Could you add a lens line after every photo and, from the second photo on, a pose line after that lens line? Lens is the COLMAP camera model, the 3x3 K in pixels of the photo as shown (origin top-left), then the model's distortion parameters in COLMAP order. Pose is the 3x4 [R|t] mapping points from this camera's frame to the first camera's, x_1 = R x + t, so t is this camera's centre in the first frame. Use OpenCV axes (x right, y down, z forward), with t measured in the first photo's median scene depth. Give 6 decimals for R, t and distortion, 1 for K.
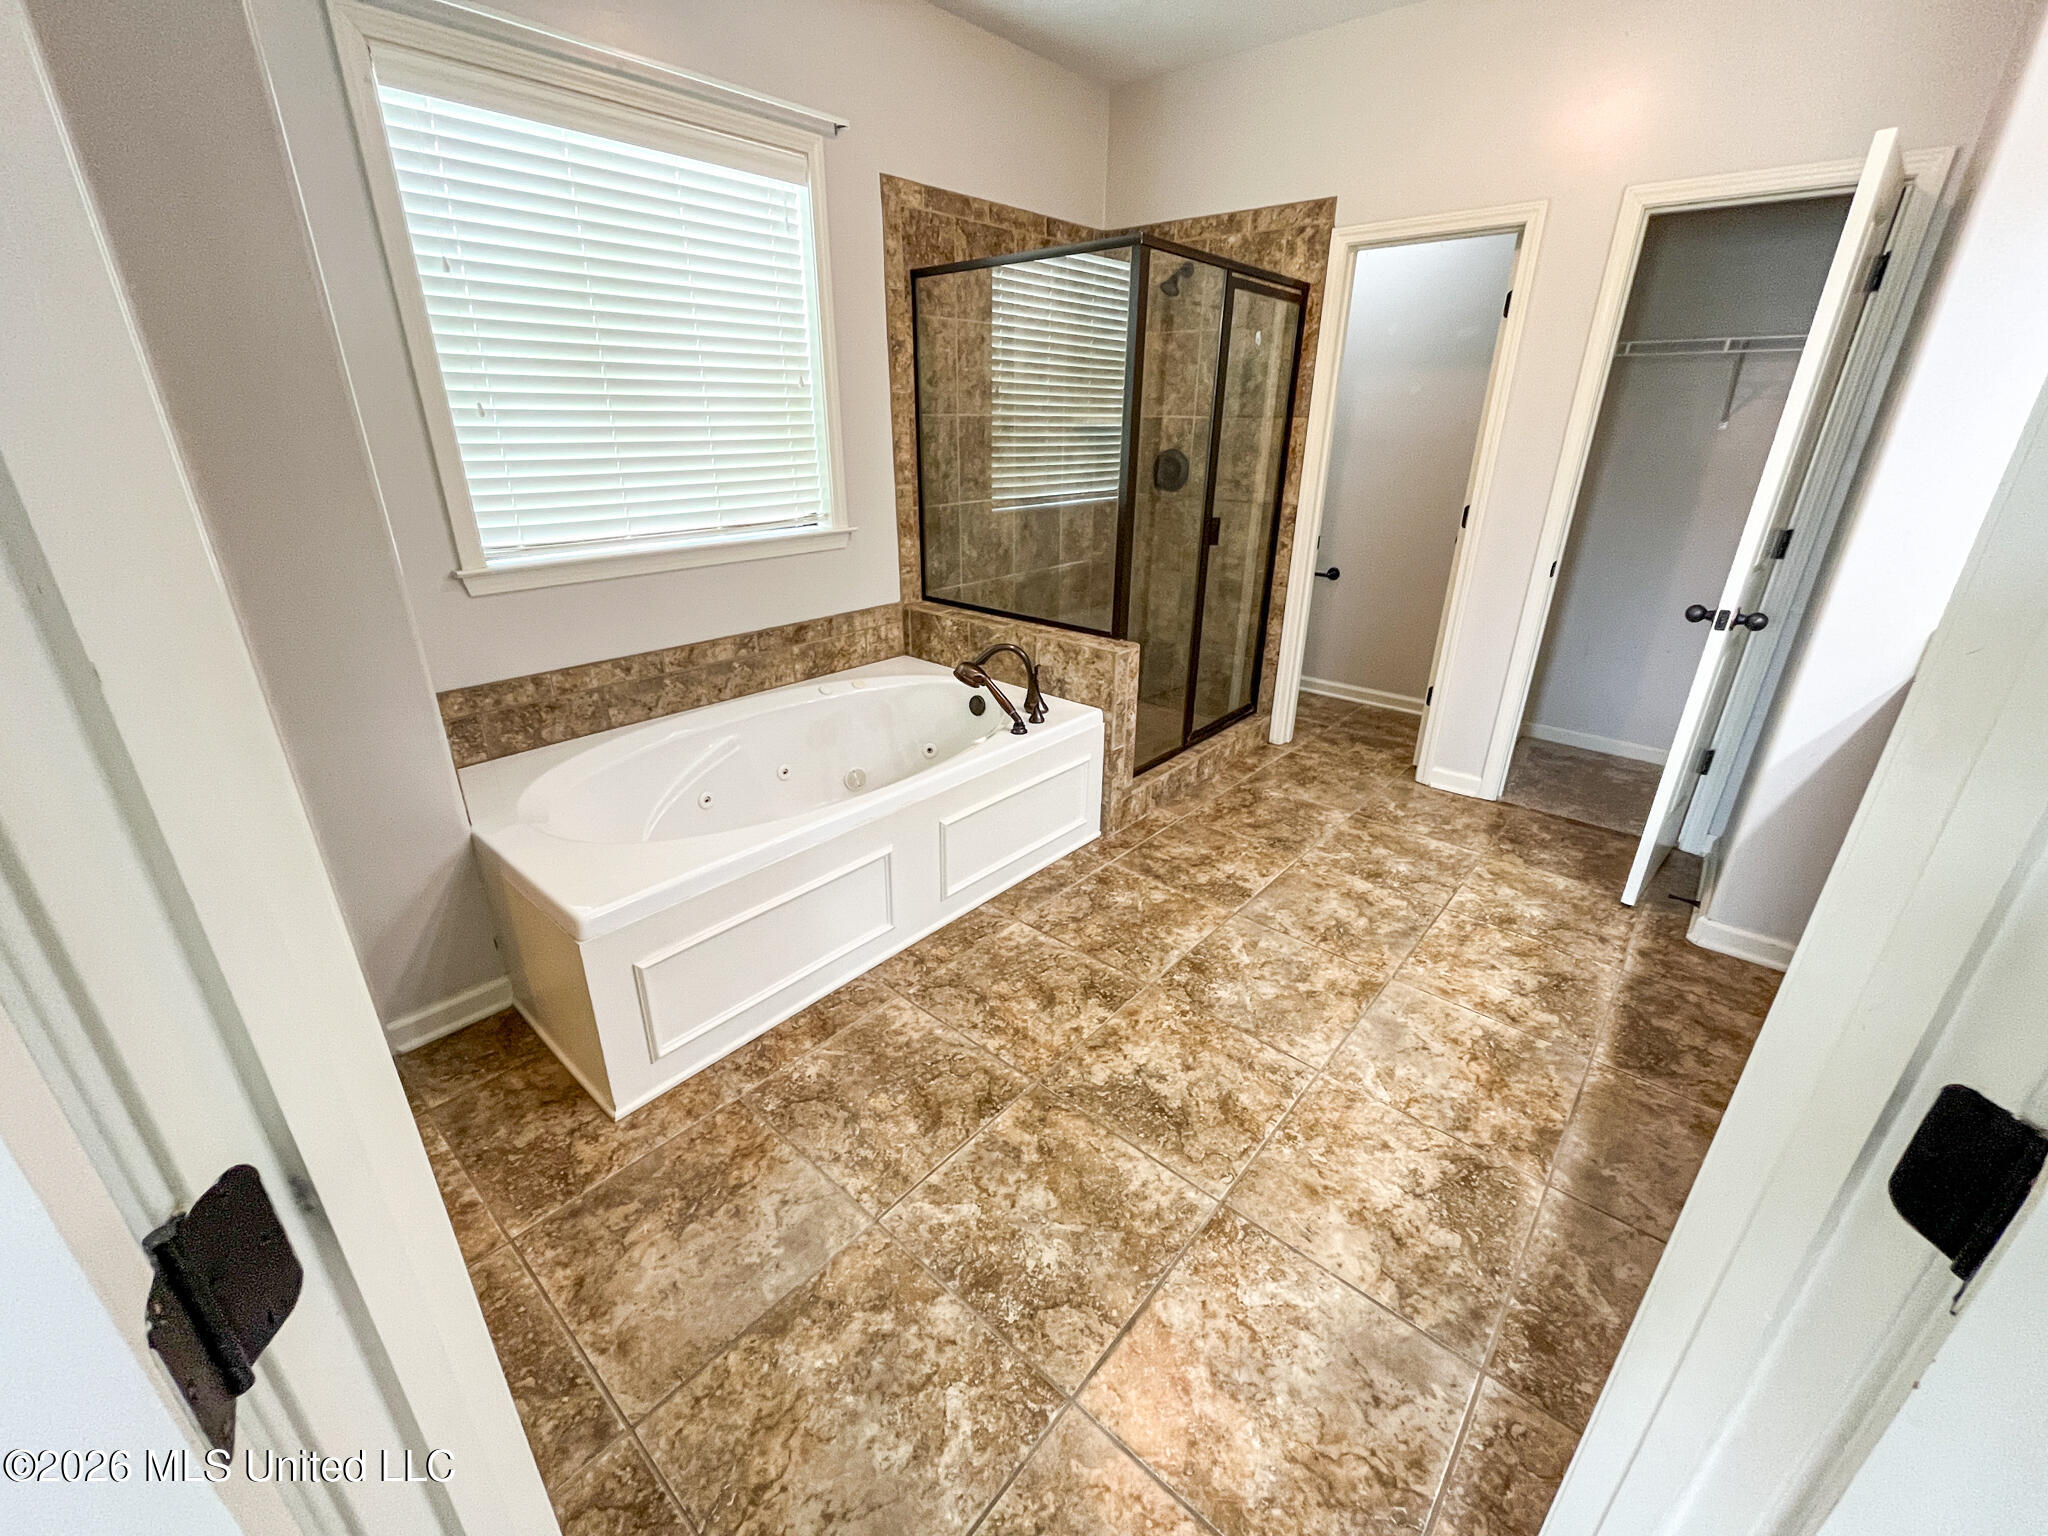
lens RADIAL K [[831.9, 0, 1027.2], [0, 831.9, 761.4], [0, 0, 1]] dist [-0.007150, 0.000240]
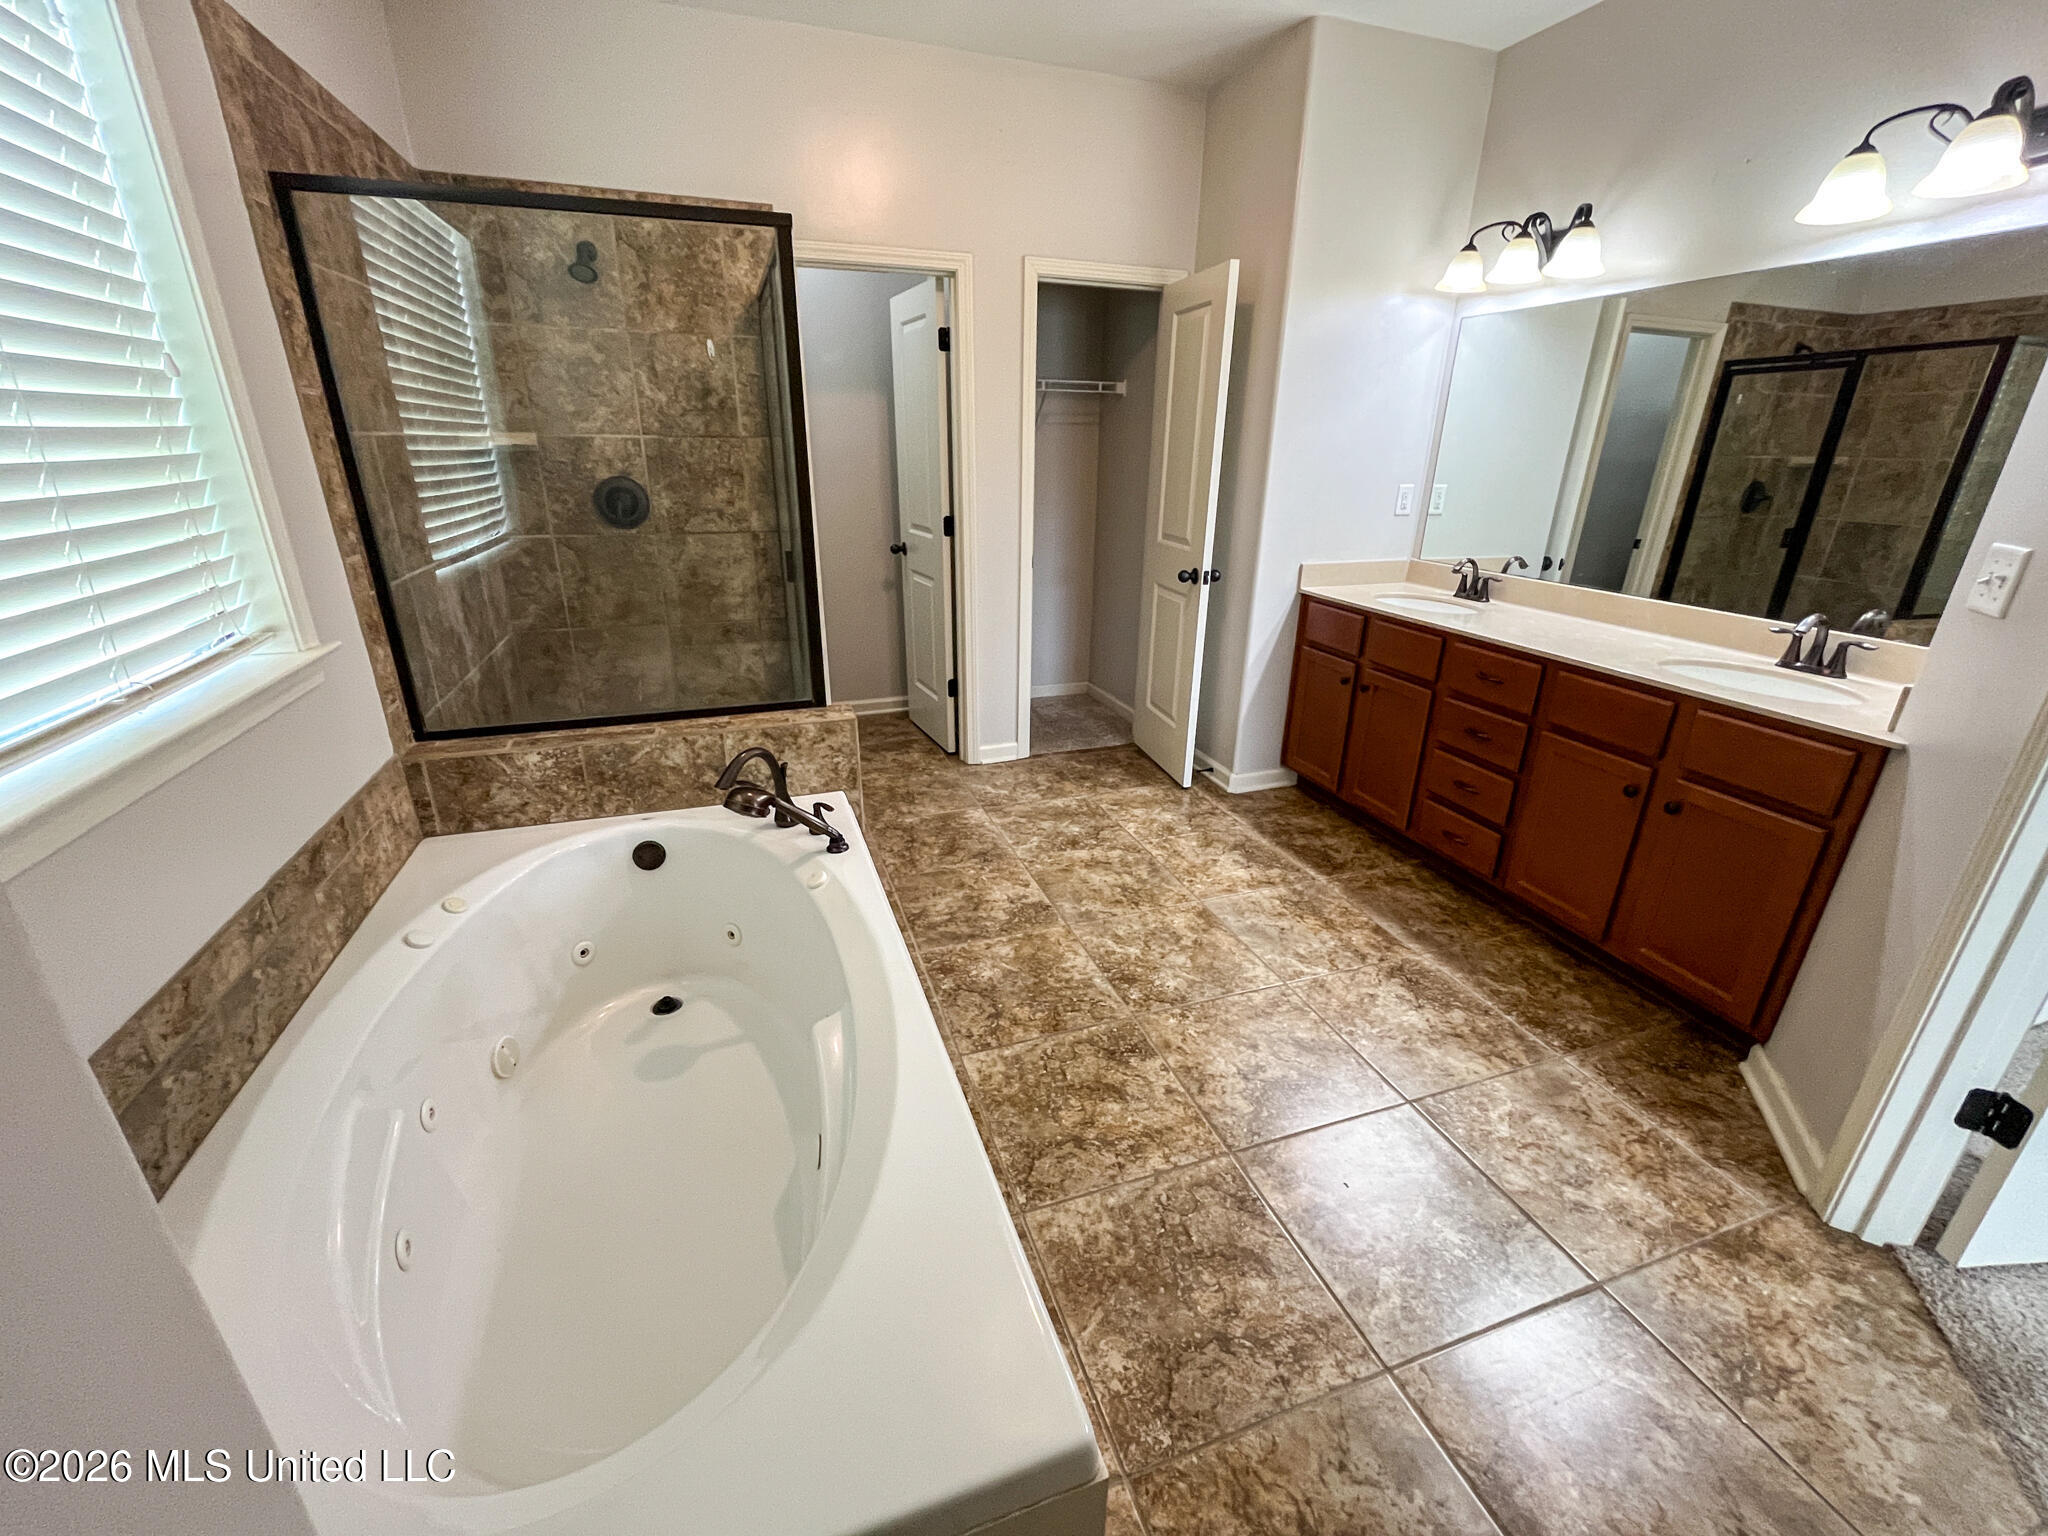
lens RADIAL K [[840.3, 0, 1025.2], [0, 840.3, 752.4], [0, 0, 1]] dist [0.001409, -0.000270]
pose [[0.496809, -0.303950, 0.812893, -0.531211], [0.325276, 0.933600, 0.150288, -0.179644], [-0.804597, 0.189750, 0.562689, 0.413737]]
